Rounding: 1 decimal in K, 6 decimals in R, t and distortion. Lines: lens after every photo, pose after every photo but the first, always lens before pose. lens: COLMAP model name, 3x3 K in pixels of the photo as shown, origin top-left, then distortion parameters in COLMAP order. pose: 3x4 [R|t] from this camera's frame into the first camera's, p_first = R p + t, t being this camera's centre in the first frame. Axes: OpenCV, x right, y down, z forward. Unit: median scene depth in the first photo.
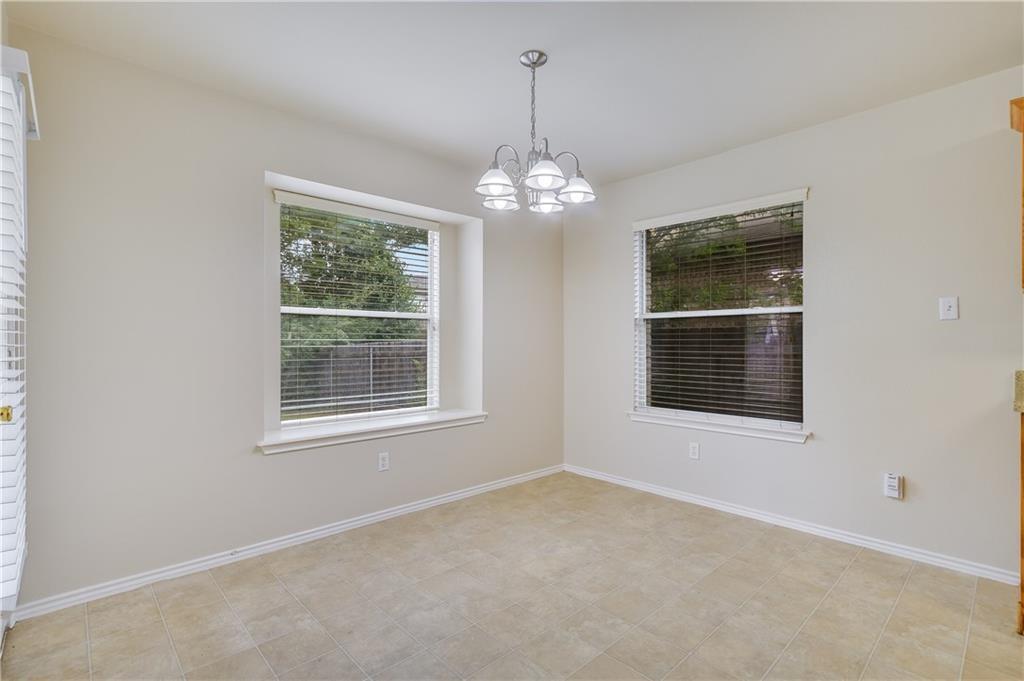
lens RADIAL K [[483.1, 0, 511.9], [0, 483.1, 345.8], [0, 0, 1]] dist [0.003732, 0.000450]
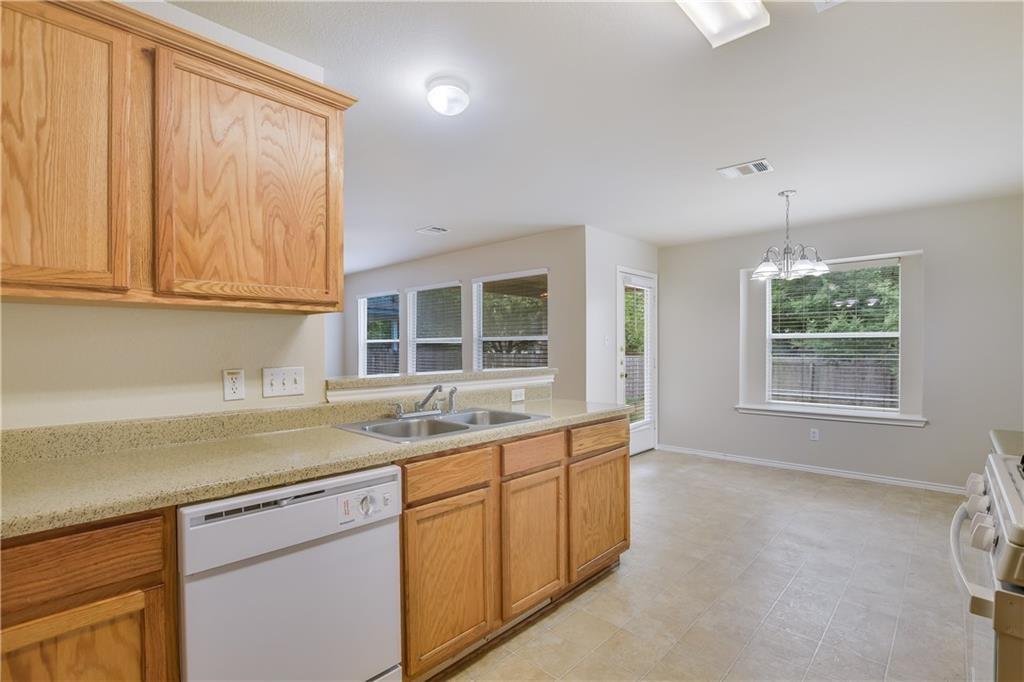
lens RADIAL K [[481.2, 0, 512.6], [0, 481.2, 346.2], [0, 0, 1]] dist [-0.005279, -0.000297]
pose [[0.055403, 0.000101, -0.998464, 1.232103], [-0.000037, 1.000000, 0.000099, -0.042787], [0.998464, 0.000031, 0.055403, -0.045537]]
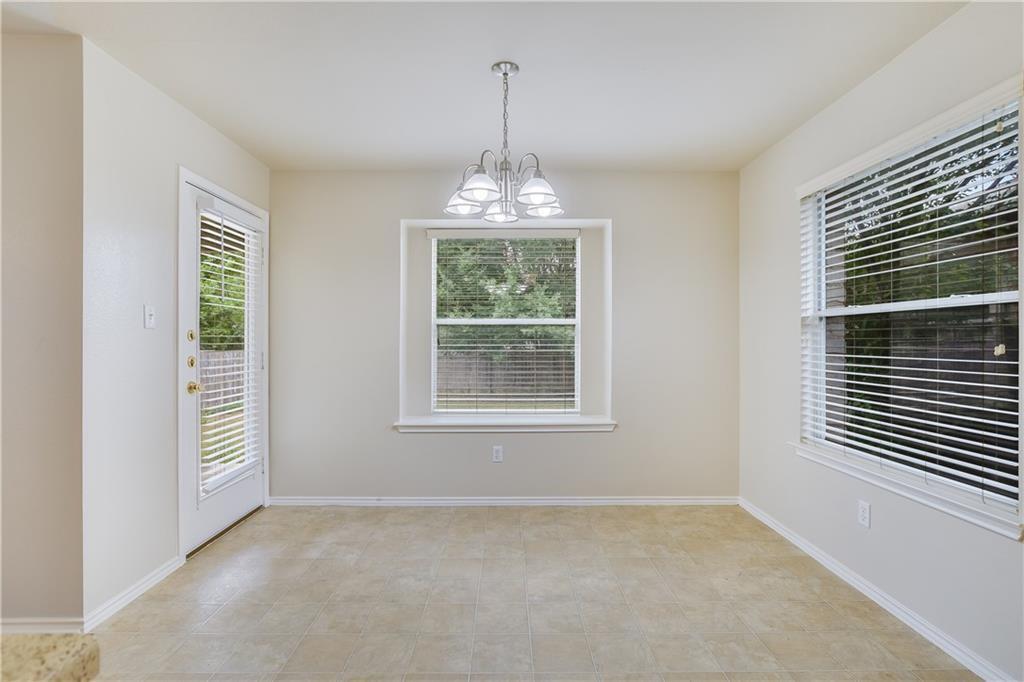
lens RADIAL K [[481.2, 0, 512.6], [0, 481.2, 346.2], [0, 0, 1]] dist [-0.005279, -0.000297]
pose [[0.730729, 0.007250, -0.682629, 0.534660], [-0.003260, 0.999969, 0.007131, -0.020316], [0.682660, -0.002985, 0.730731, 0.208105]]
